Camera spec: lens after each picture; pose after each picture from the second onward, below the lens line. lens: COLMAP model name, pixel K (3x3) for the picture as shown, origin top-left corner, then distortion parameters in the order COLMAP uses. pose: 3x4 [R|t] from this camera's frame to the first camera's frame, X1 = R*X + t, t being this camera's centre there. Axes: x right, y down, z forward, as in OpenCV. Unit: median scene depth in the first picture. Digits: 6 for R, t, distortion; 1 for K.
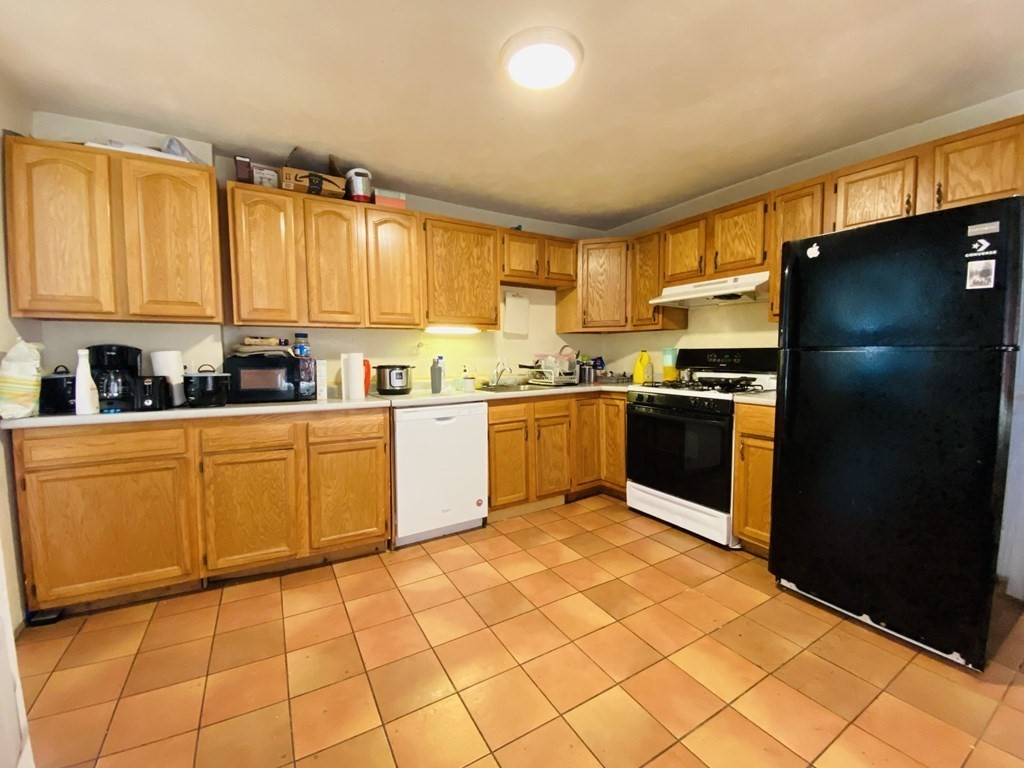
lens RADIAL K [[413.7, 0, 497.2], [0, 413.7, 385.5], [0, 0, 1]] dist [0.000390, -0.007443]
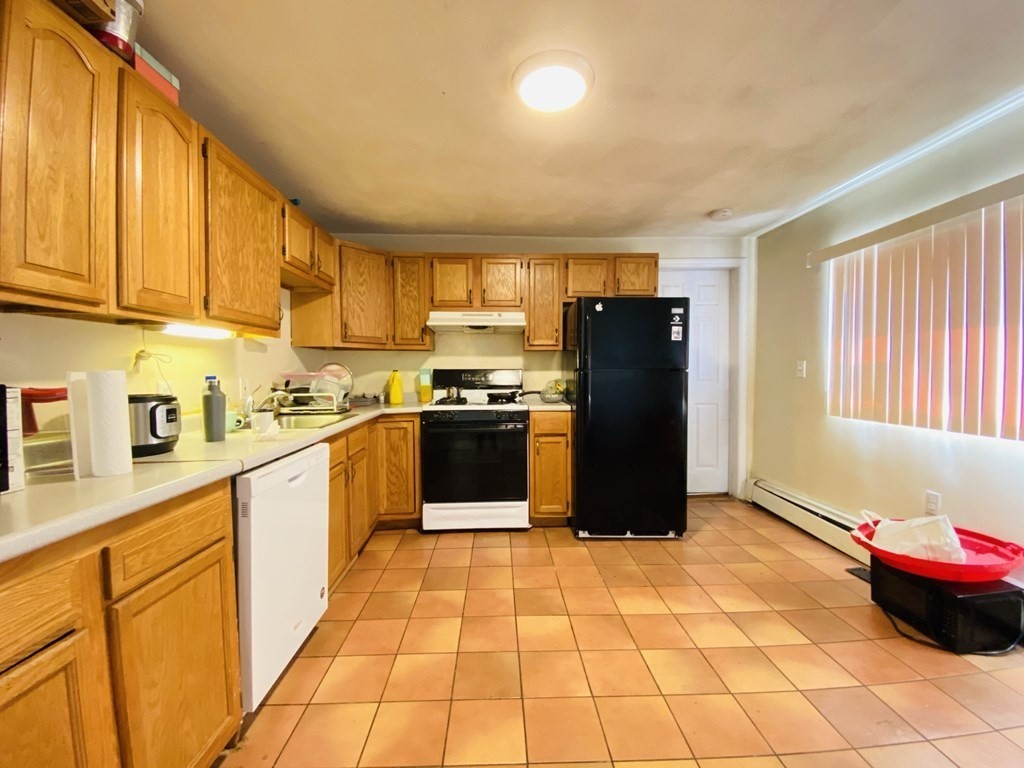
lens RADIAL K [[413.7, 0, 514.8], [0, 413.7, 384.0], [0, 0, 1]] dist [0.000390, -0.007443]
pose [[0.463894, -0.017248, 0.885723, -0.472347], [0.068488, 0.997516, -0.016445, -0.021036], [-0.883239, 0.068291, 0.463923, 0.369088]]
